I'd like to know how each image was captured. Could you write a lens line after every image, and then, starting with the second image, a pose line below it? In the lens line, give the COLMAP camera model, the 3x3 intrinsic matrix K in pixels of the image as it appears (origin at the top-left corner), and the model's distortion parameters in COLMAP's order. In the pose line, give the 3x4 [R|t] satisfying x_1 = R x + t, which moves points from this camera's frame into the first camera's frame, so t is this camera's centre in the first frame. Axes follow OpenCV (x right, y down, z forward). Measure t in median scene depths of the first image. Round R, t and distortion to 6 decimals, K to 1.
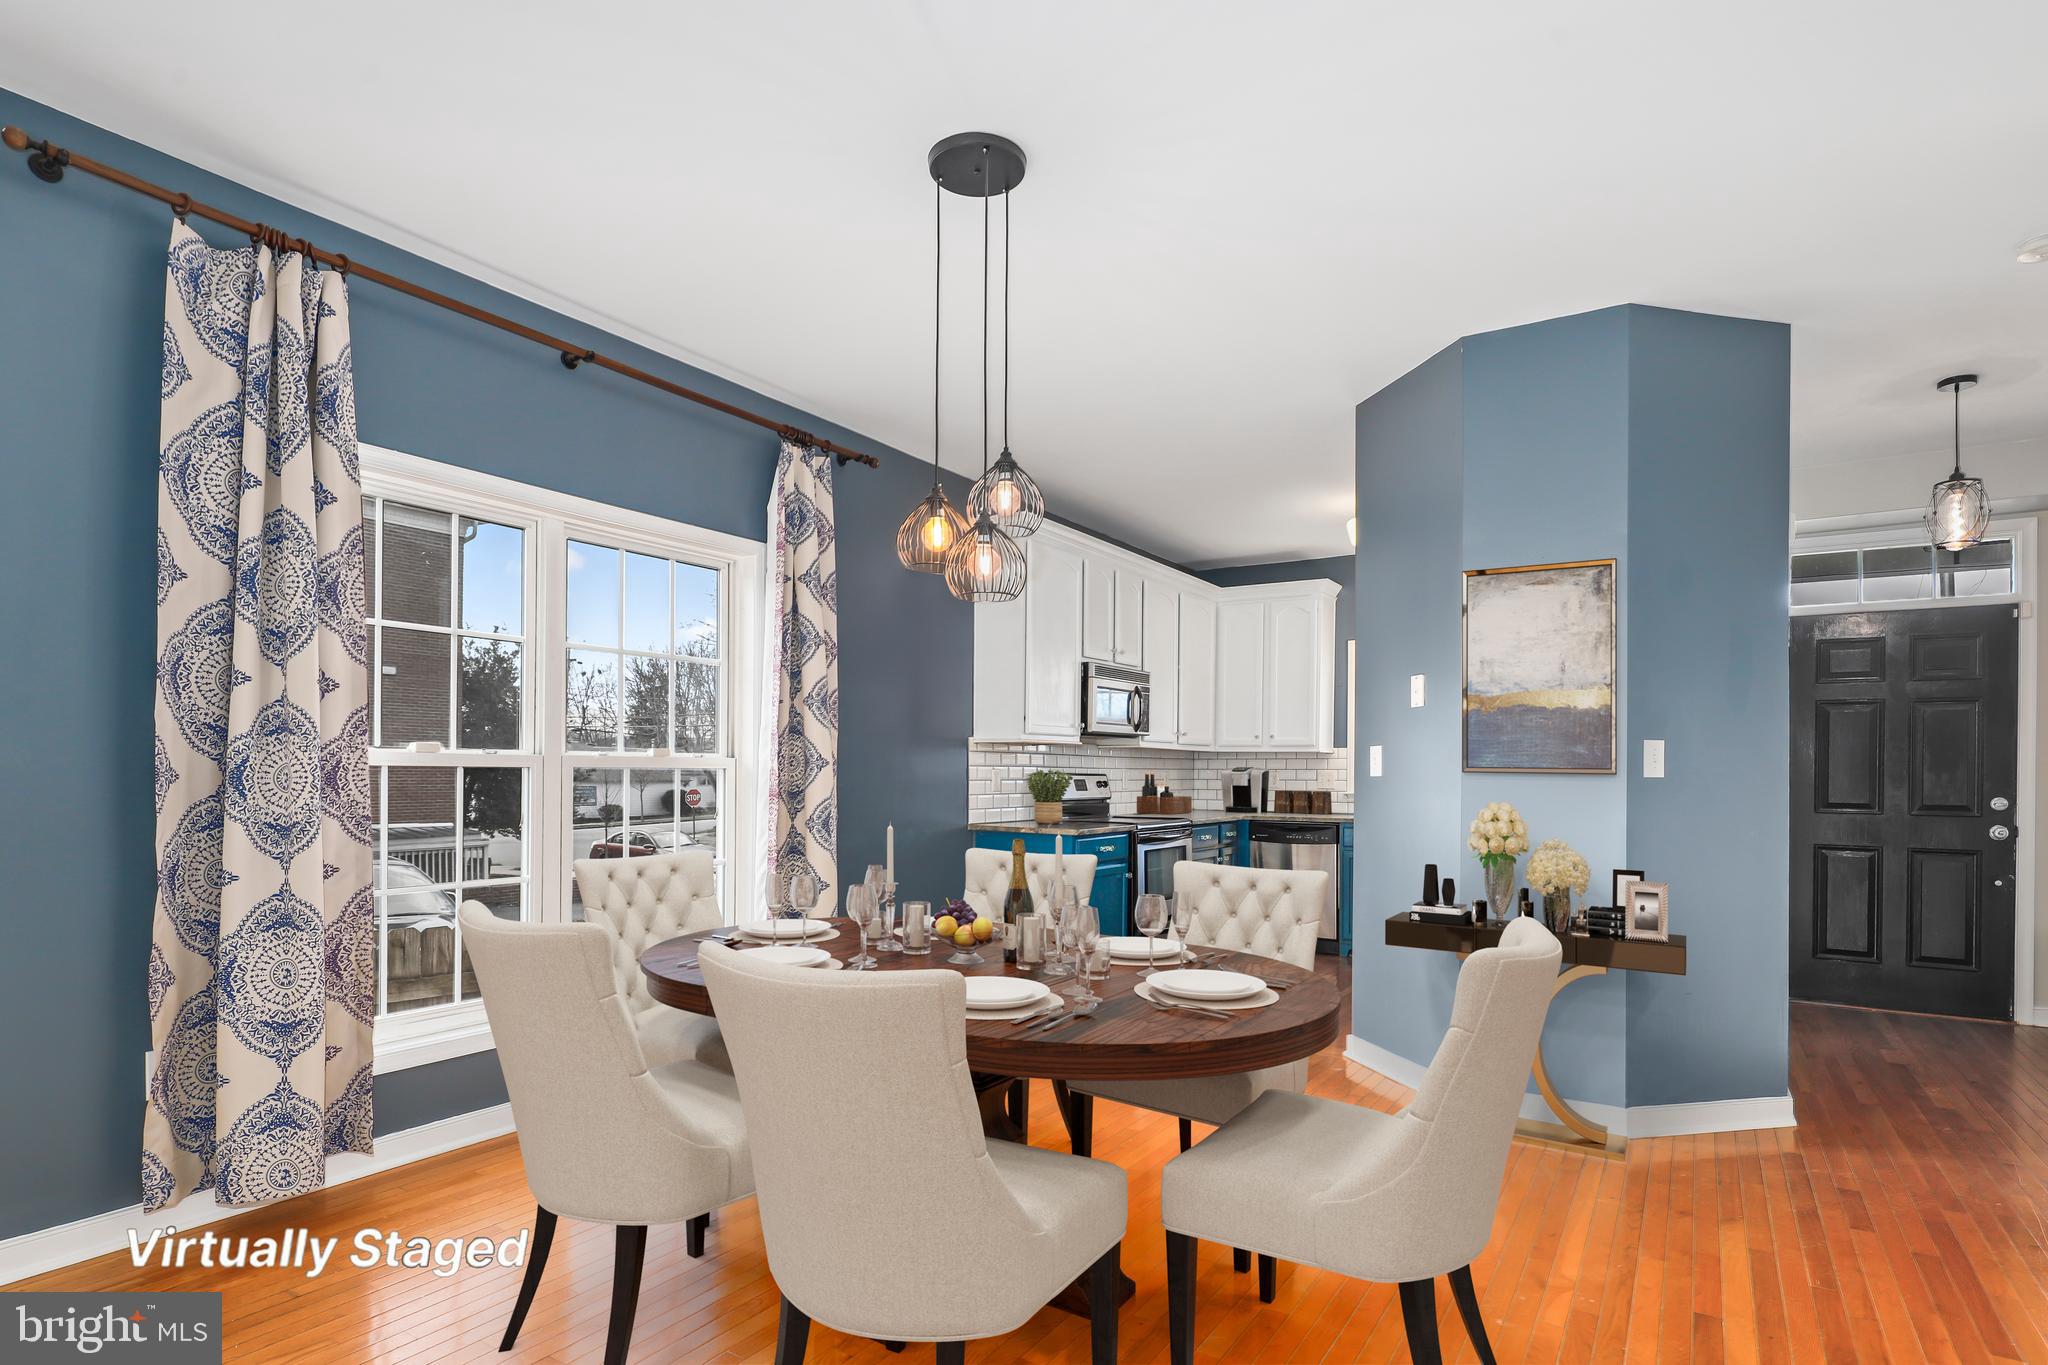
lens RADIAL K [[1075.2, 0, 1024.9], [0, 1075.2, 759.7], [0, 0, 1]] dist [0.001315, 0.000364]
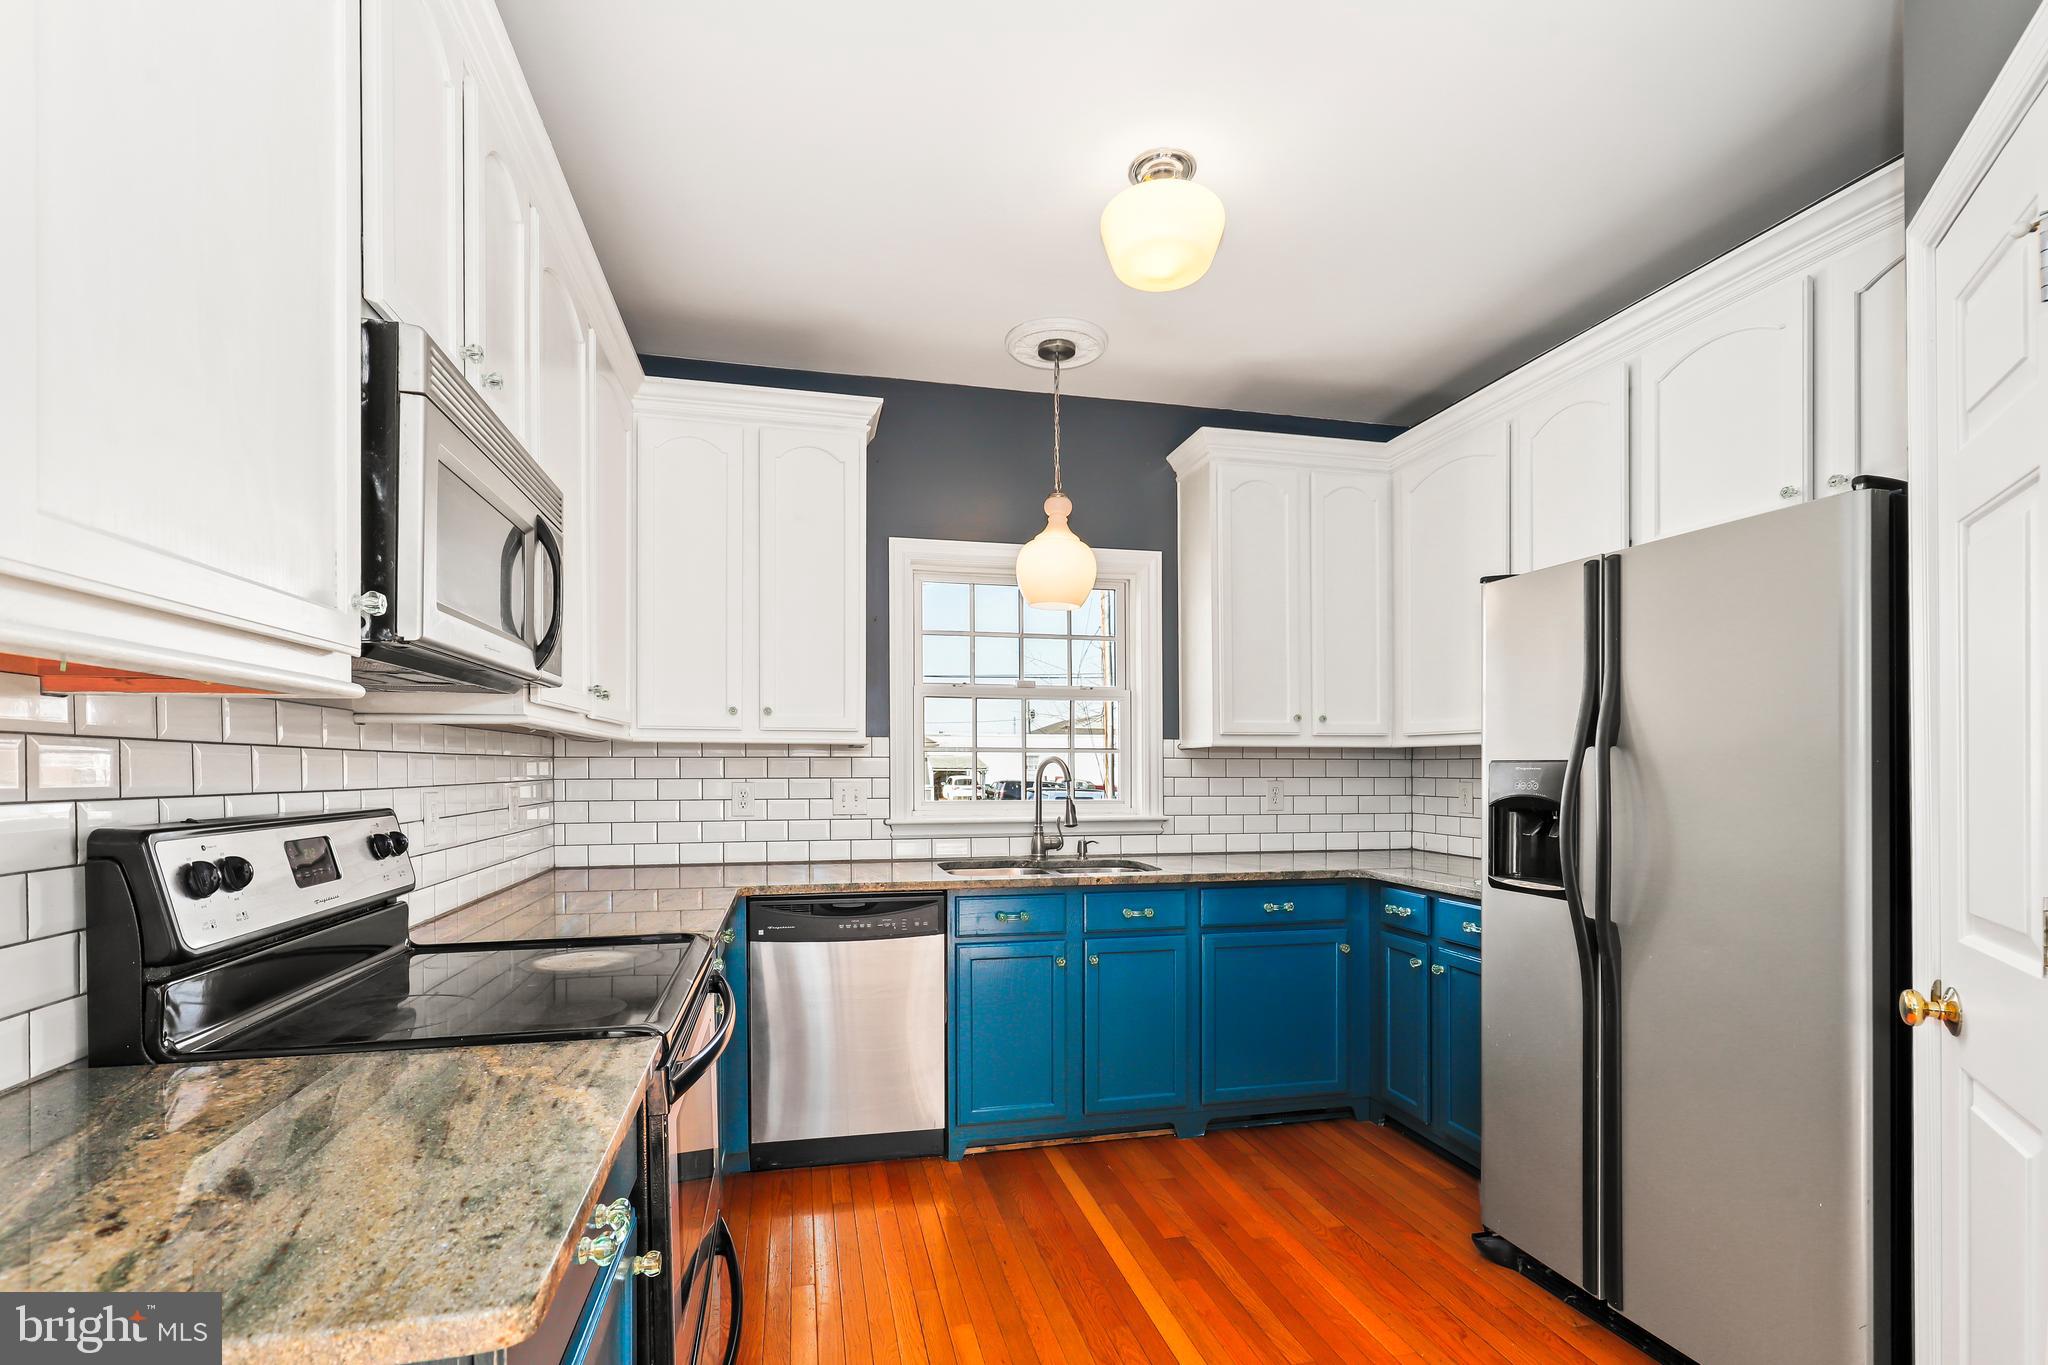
lens RADIAL K [[967.2, 0, 1025.5], [0, 967.2, 758.3], [0, 0, 1]] dist [0.000026, -0.000116]
pose [[0.698624, -0.007697, 0.715447, 0.005742], [0.005502, 0.999970, 0.005385, -0.001340], [-0.715468, 0.000174, 0.698646, 0.704198]]
